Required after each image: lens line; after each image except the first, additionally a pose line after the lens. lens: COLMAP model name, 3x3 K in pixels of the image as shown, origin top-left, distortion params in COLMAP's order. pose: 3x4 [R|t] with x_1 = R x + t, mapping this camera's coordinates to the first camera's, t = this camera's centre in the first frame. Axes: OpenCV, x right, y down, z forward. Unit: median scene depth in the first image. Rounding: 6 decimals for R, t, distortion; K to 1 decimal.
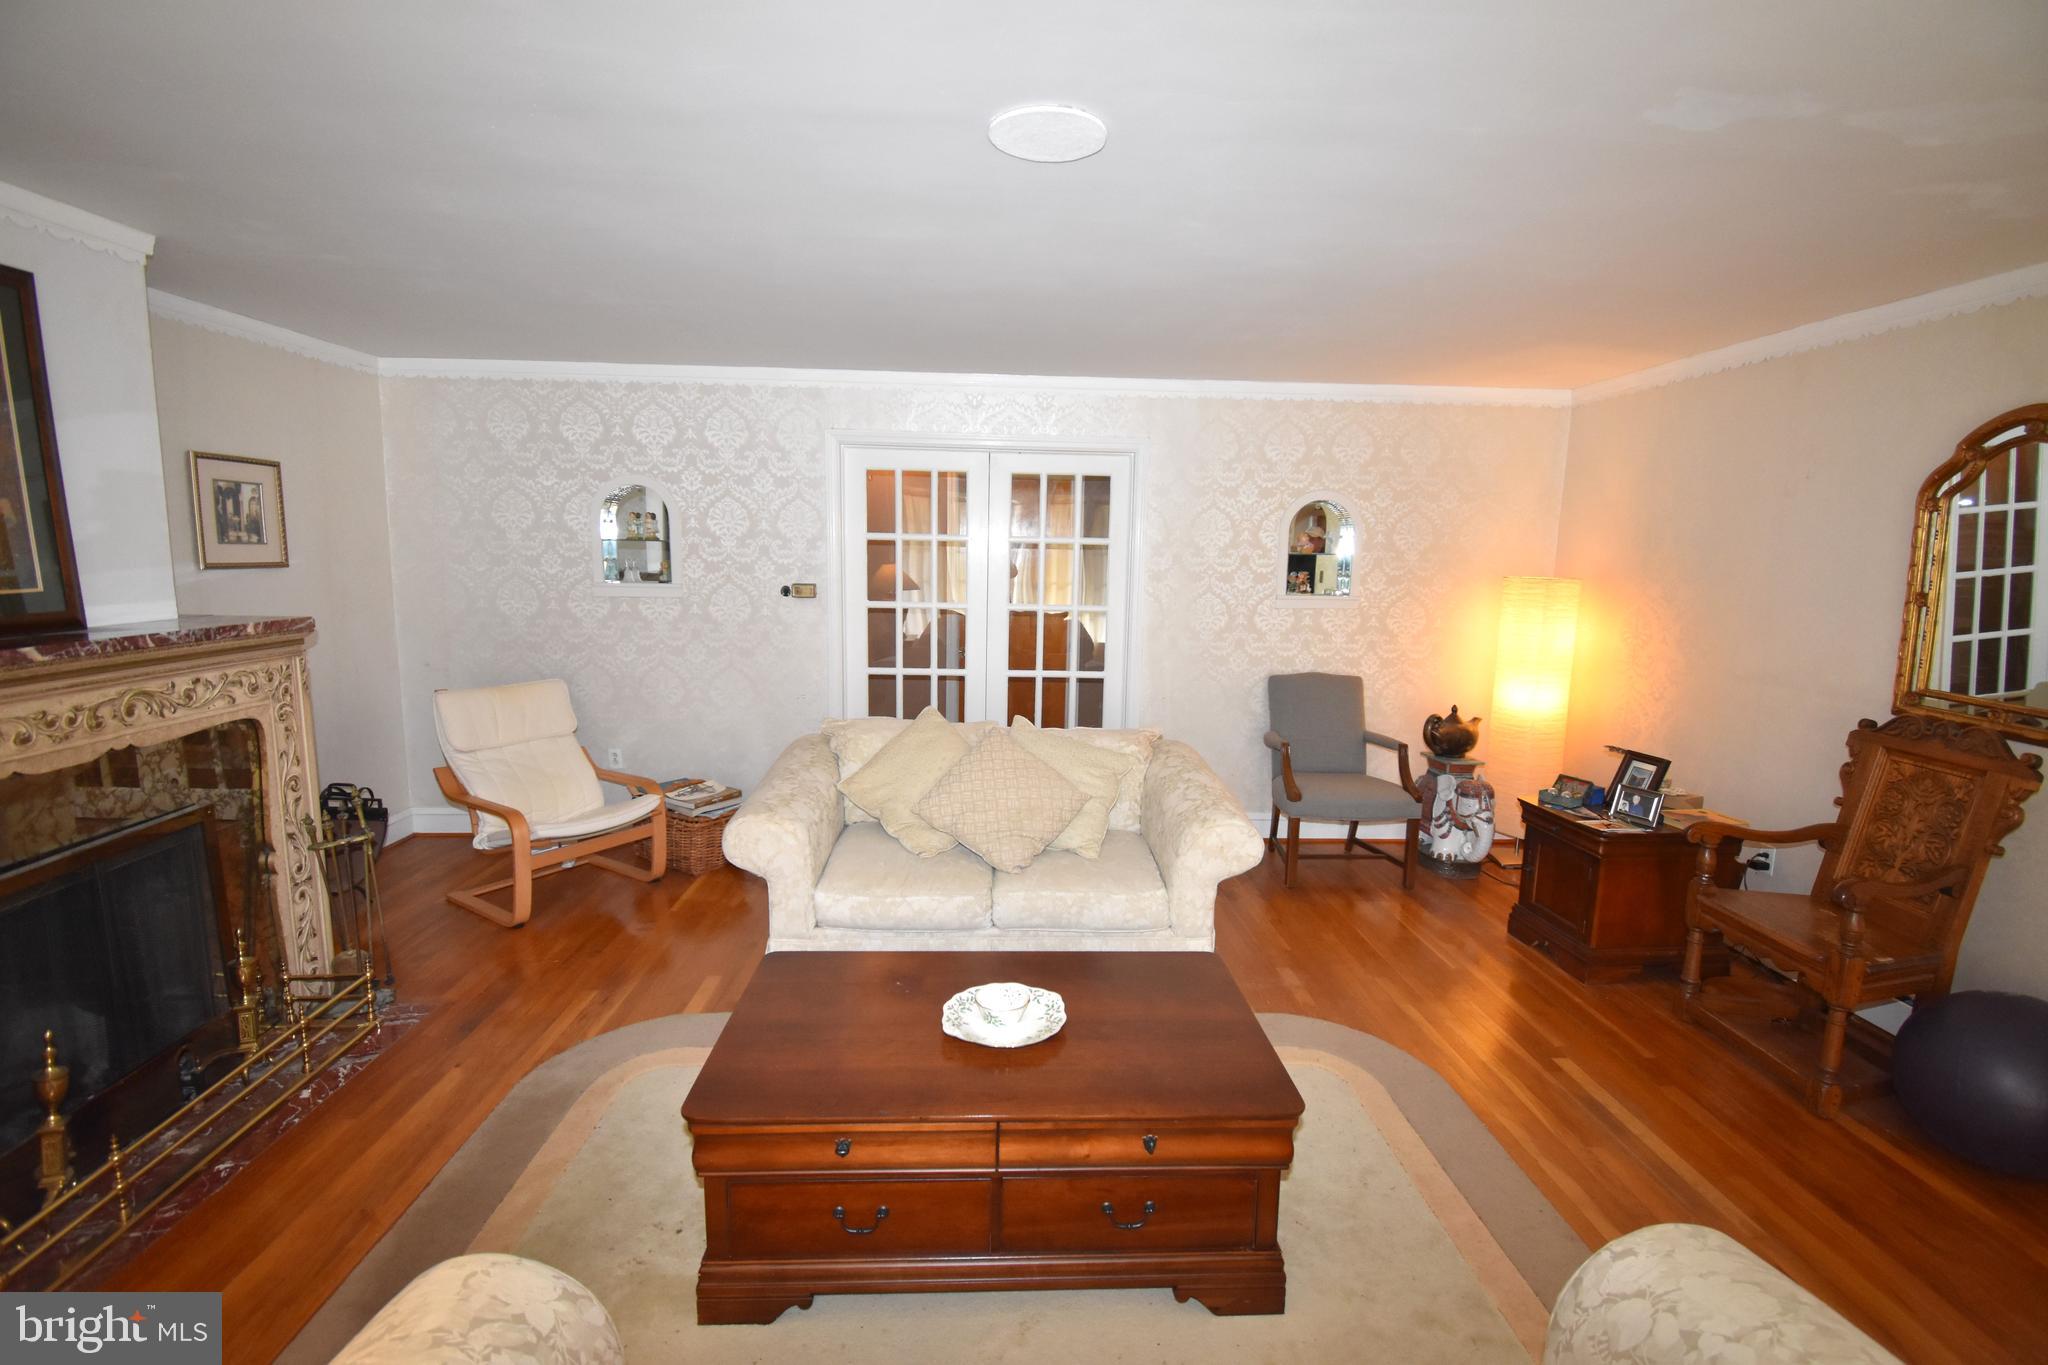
lens RADIAL K [[904.5, 0, 1024.0], [0, 904.5, 682.5], [0, 0, 1]] dist [0.024629, -0.028016]
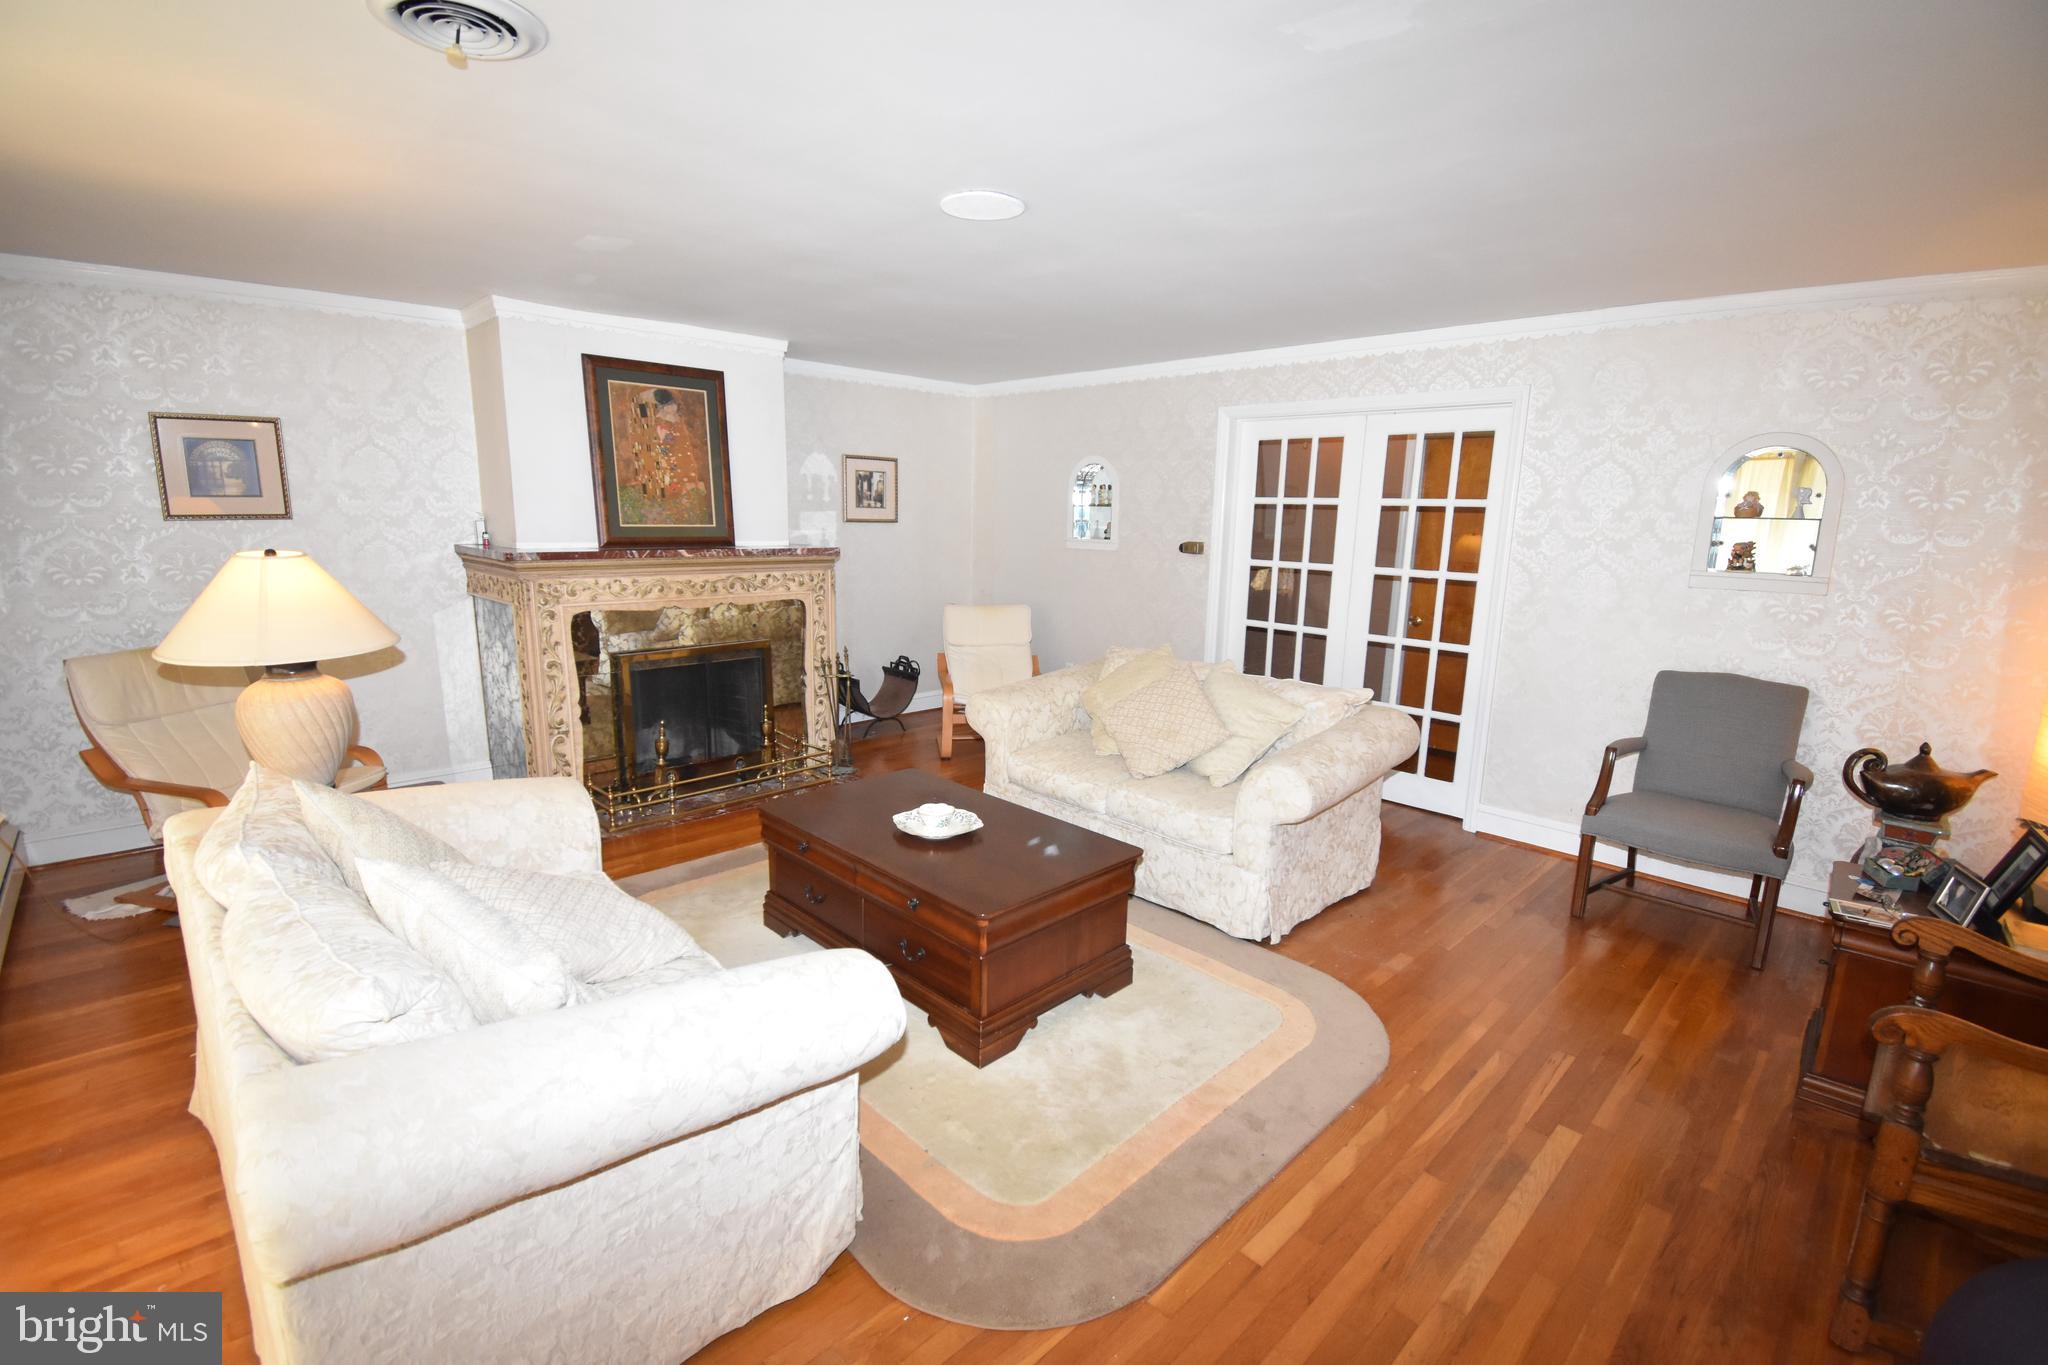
lens RADIAL K [[904.5, 0, 1024.0], [0, 904.5, 682.5], [0, 0, 1]] dist [0.024629, -0.028016]
pose [[0.671921, 0.135317, -0.728156, 0.783921], [-0.115619, 0.990278, 0.077339, 0.009861], [0.731542, 0.032223, 0.681034, 0.071811]]
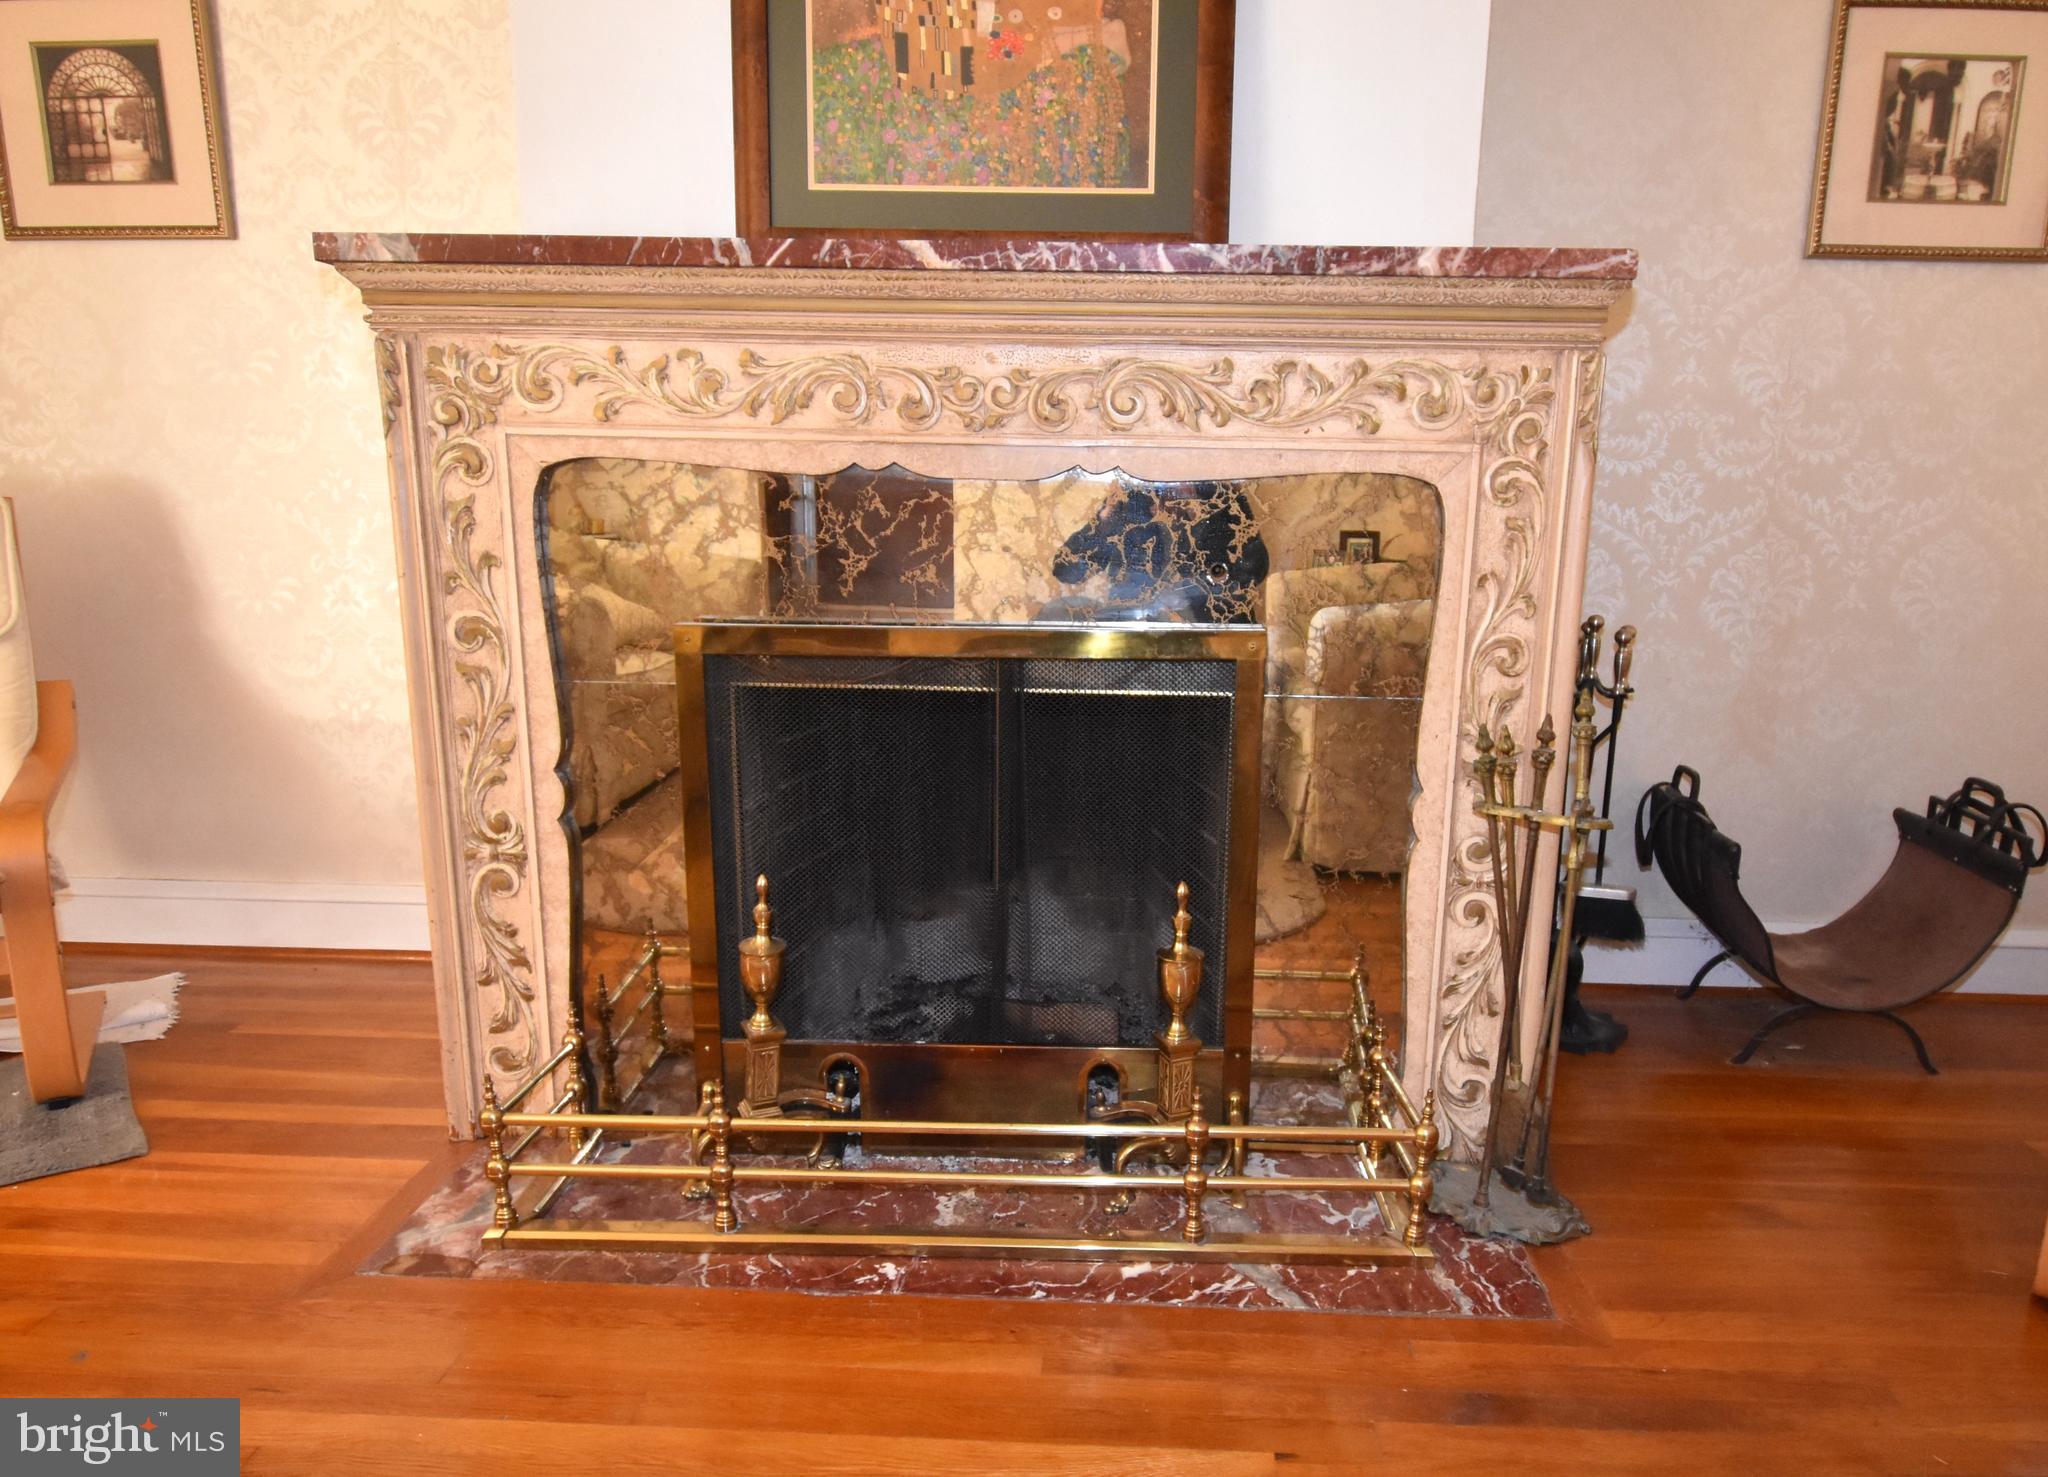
lens RADIAL K [[1392.9, 0, 1093.5], [0, 1392.9, 784.6], [0, 0, 1]] dist [0.027524, -0.034620]
pose [[-0.068901, 0.186867, -0.979966, -0.128718], [-0.163644, 0.966878, 0.195877, 0.072089], [0.984110, 0.173861, -0.036039, 0.837607]]
